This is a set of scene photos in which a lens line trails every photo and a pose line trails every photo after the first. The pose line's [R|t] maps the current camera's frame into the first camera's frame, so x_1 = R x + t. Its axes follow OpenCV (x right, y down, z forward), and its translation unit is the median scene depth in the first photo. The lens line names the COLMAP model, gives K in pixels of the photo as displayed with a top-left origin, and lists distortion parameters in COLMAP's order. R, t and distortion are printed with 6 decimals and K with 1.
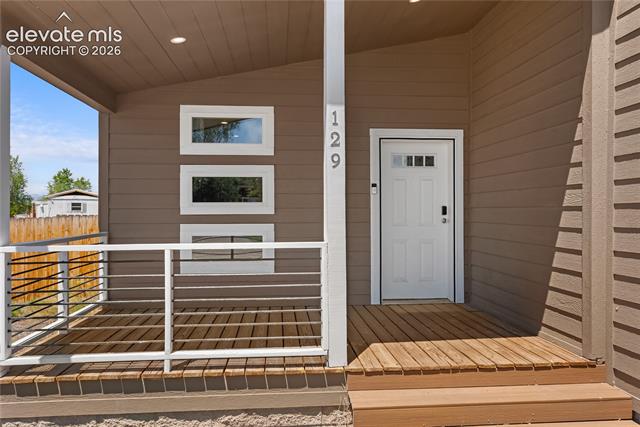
lens RADIAL K [[489.3, 0, 319.2], [0, 489.3, 212.8], [0, 0, 1]] dist [0.003119, 0.000957]
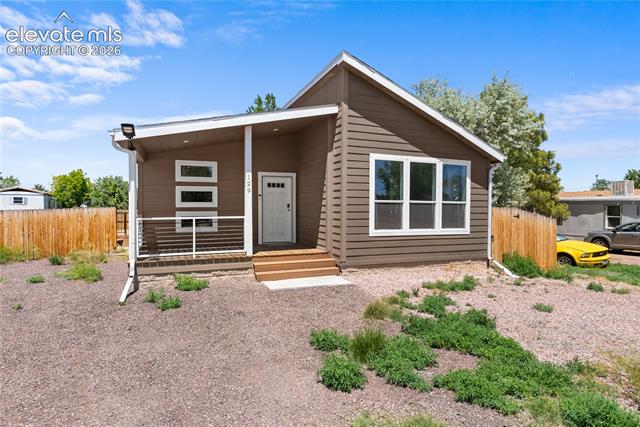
lens RADIAL K [[330.1, 0, 318.6], [0, 330.1, 211.1], [0, 0, 1]] dist [-0.007444, -0.000956]
pose [[0.955512, -0.002271, 0.294942, -0.101131], [-0.002557, 0.999869, 0.015982, -0.005236], [-0.294940, -0.016025, 0.955381, -0.716857]]
